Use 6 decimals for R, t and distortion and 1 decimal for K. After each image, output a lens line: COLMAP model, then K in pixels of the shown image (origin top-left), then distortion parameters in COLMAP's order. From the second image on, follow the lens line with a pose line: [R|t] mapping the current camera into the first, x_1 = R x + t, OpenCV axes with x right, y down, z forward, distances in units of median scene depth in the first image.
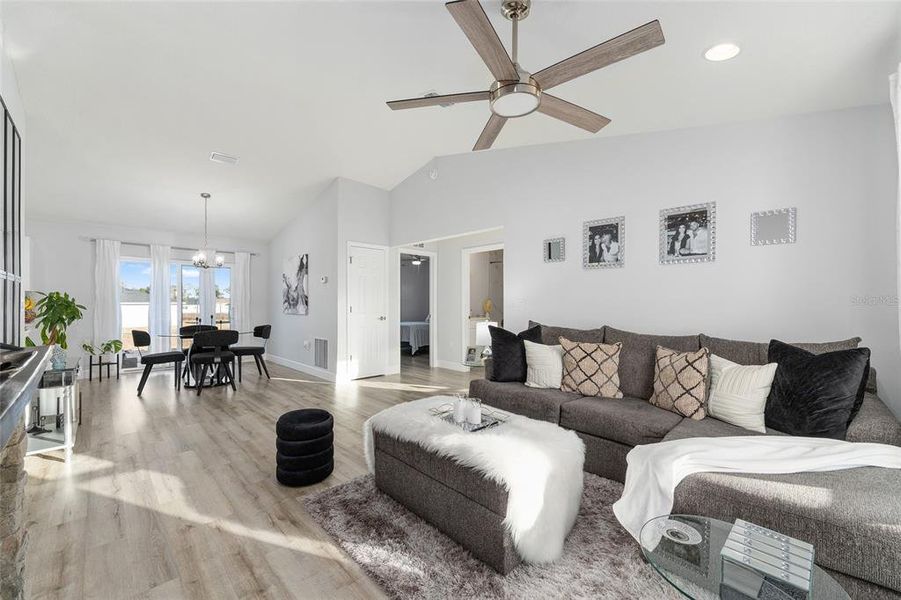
lens RADIAL K [[360.1, 0, 452.1], [0, 360.1, 301.9], [0, 0, 1]] dist [-0.000955, 0.000374]
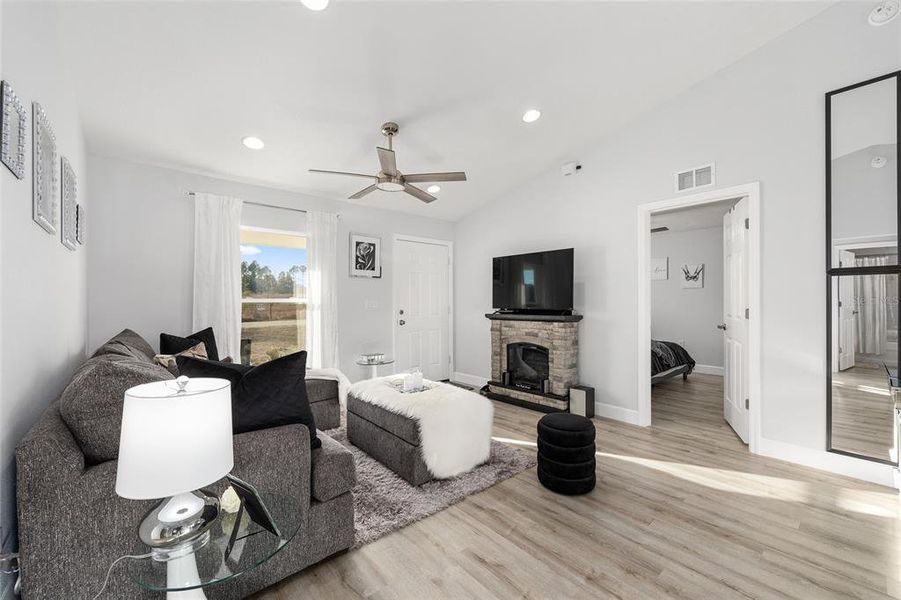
lens RADIAL K [[360.1, 0, 452.1], [0, 360.1, 301.9], [0, 0, 1]] dist [-0.000955, 0.000374]
pose [[-0.997906, 0.003031, 0.064605, -0.133289], [0.002963, 0.999995, -0.001151, 0.000526], [-0.064608, -0.000957, -0.997910, 1.598129]]
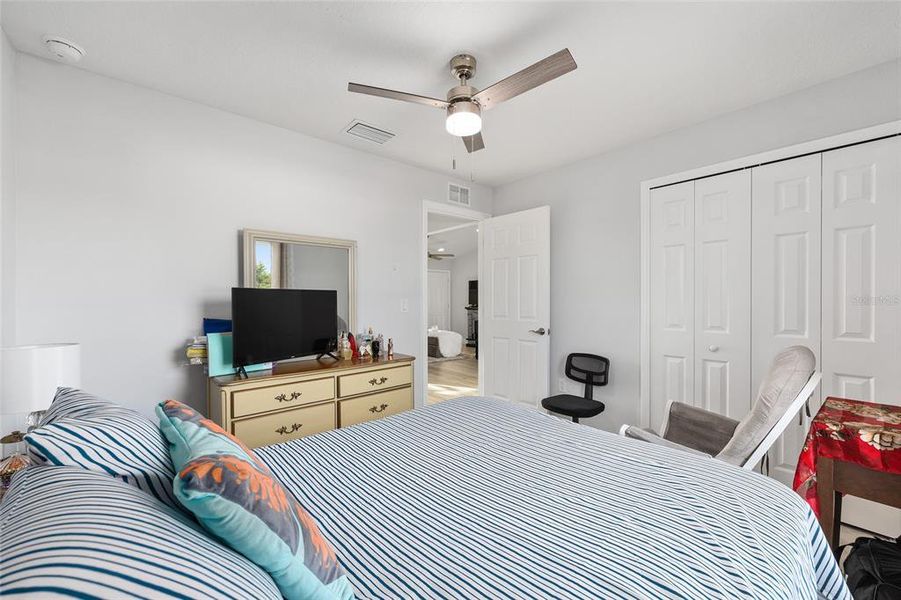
lens RADIAL K [[360.1, 0, 452.1], [0, 360.1, 301.9], [0, 0, 1]] dist [-0.000955, 0.000374]
pose [[-0.997677, -0.001250, 0.068104, -0.274937], [-0.001099, 0.999997, 0.002250, -0.002889], [-0.068107, 0.002170, -0.997676, 3.256172]]
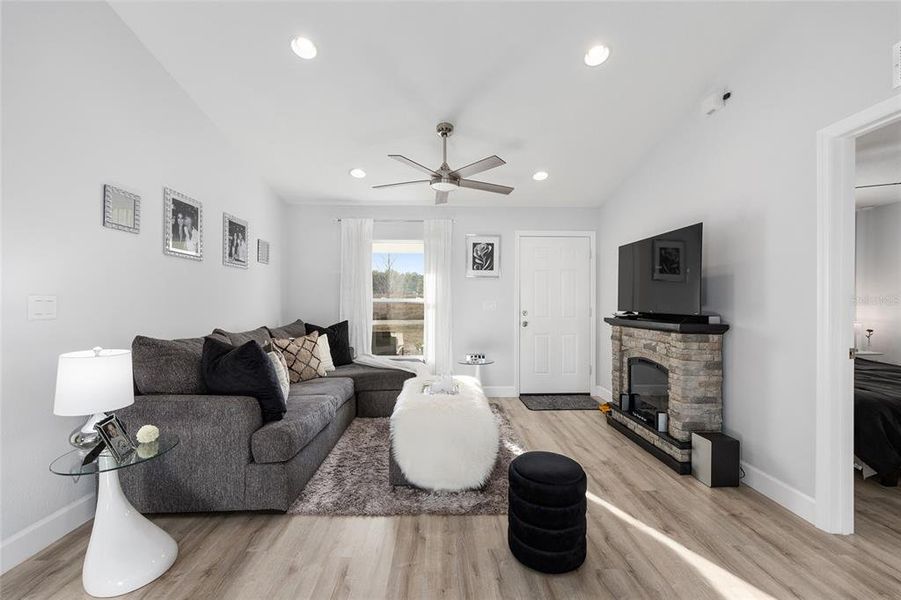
lens RADIAL K [[360.1, 0, 452.1], [0, 360.1, 301.9], [0, 0, 1]] dist [-0.000955, 0.000374]
pose [[-0.734518, -0.003107, 0.678582, -0.603063], [-0.003805, 0.999993, 0.000460, -0.001837], [-0.678578, -0.002244, -0.734525, 1.328391]]
